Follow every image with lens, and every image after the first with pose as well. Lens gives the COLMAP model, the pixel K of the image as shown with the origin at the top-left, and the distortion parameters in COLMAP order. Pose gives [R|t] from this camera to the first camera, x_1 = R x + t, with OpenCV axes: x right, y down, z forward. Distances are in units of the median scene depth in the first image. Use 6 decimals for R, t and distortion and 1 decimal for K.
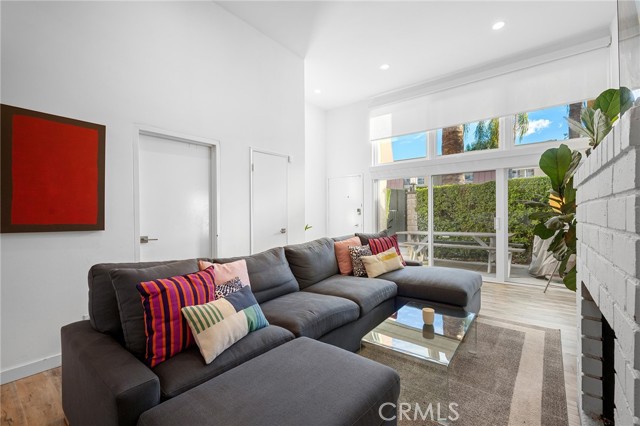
lens RADIAL K [[280.0, 0, 320.0], [0, 280.0, 213.0], [0, 0, 1]] dist [-0.001340, -0.000095]
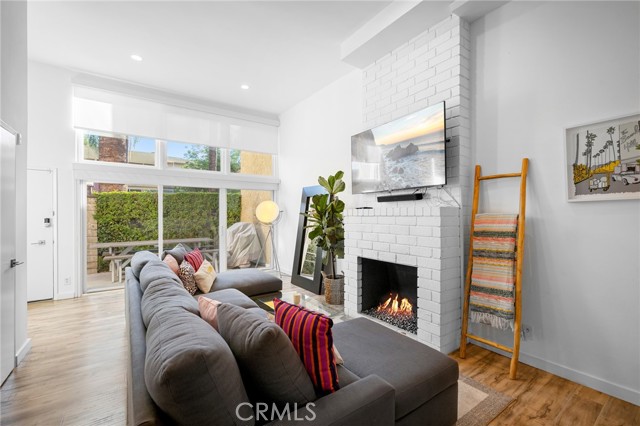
lens RADIAL K [[275.7, 0, 320.0], [0, 275.7, 213.0], [0, 0, 1]] dist [-0.001001, -0.000536]
pose [[0.273021, 0.011311, 0.961941, -0.357588], [-0.004016, 0.999936, -0.010618, -0.025139], [-0.962000, -0.000964, 0.273049, 0.177493]]
